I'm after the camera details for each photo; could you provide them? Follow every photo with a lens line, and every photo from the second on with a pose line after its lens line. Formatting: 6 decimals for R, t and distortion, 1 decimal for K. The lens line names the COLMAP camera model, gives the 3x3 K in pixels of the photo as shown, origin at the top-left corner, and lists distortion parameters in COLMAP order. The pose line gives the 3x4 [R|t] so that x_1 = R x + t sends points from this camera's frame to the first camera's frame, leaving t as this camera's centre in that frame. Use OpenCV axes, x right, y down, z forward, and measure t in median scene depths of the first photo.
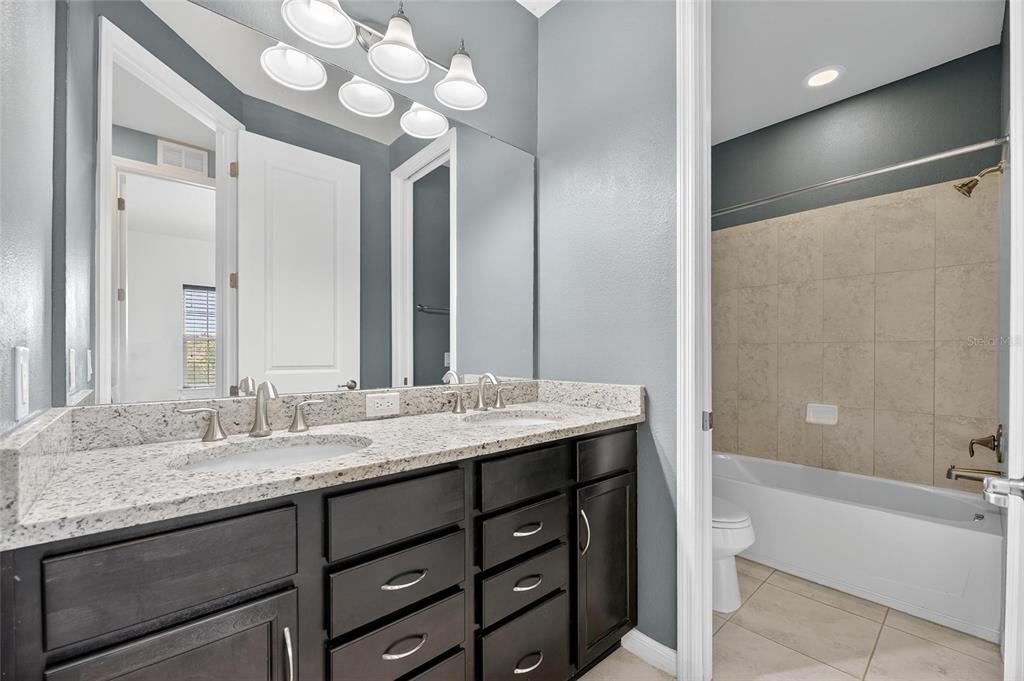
lens RADIAL K [[415.5, 0, 506.6], [0, 415.5, 344.8], [0, 0, 1]] dist [-0.001555, -0.000239]
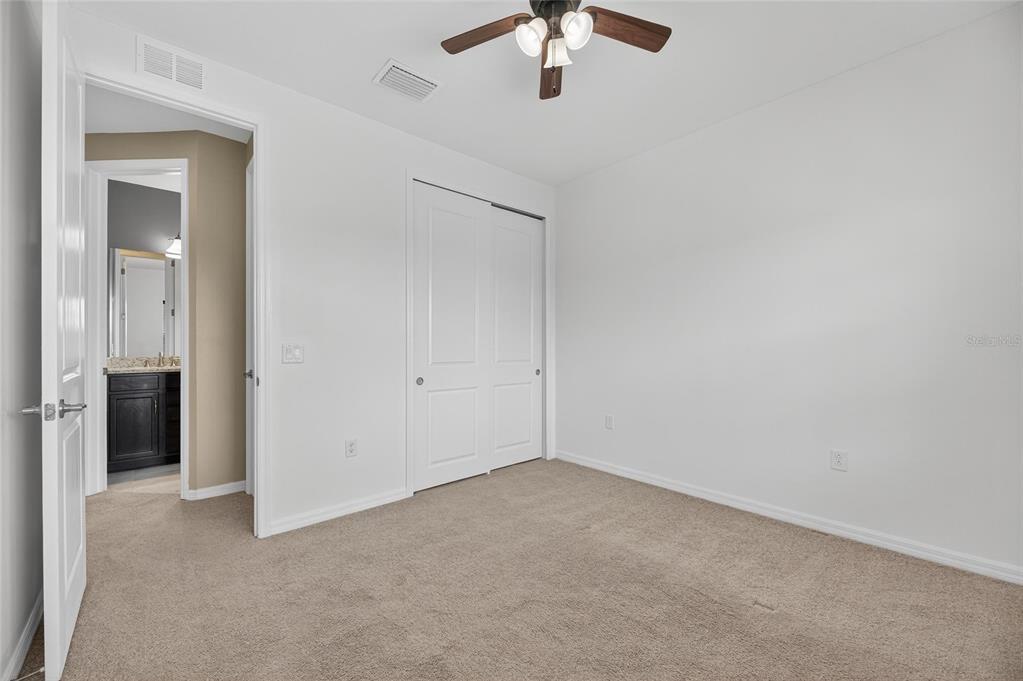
lens RADIAL K [[415.1, 0, 515.4], [0, 415.1, 343.6], [0, 0, 1]] dist [-0.001555, -0.000239]
pose [[0.999990, -0.003781, 0.002307, 1.190243], [0.003744, 0.999865, 0.015970, -0.014374], [-0.002367, -0.015961, 0.999870, -1.253695]]
